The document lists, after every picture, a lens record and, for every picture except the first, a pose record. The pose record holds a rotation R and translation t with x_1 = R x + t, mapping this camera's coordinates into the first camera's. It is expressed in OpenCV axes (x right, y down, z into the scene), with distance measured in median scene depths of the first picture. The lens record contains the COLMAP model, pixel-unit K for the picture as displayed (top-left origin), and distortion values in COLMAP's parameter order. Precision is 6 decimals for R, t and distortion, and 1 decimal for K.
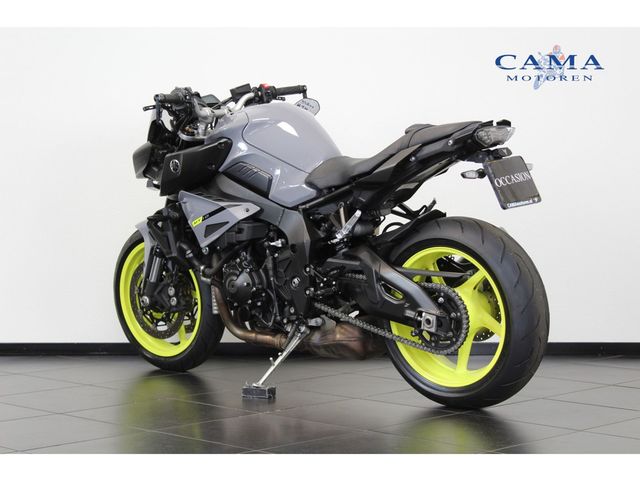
lens RADIAL K [[1391.8, 0, 320.0], [0, 1391.8, 240.0], [0, 0, 1]] dist [0.018269, -0.023392]
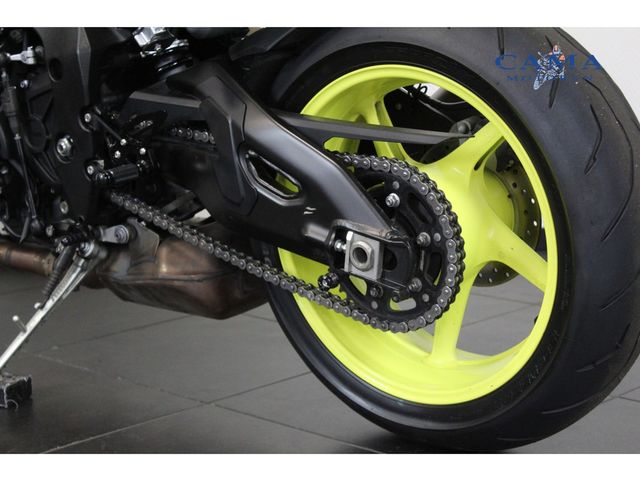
lens RADIAL K [[1396.9, 0, 320.0], [0, 1396.9, 240.0], [0, 0, 1]] dist [0.047759, -0.011565]
pose [[0.999816, -0.010163, 0.016253, 0.056606], [0.007779, 0.990047, 0.140520, -0.001663], [-0.017519, -0.140368, 0.989944, 0.574836]]
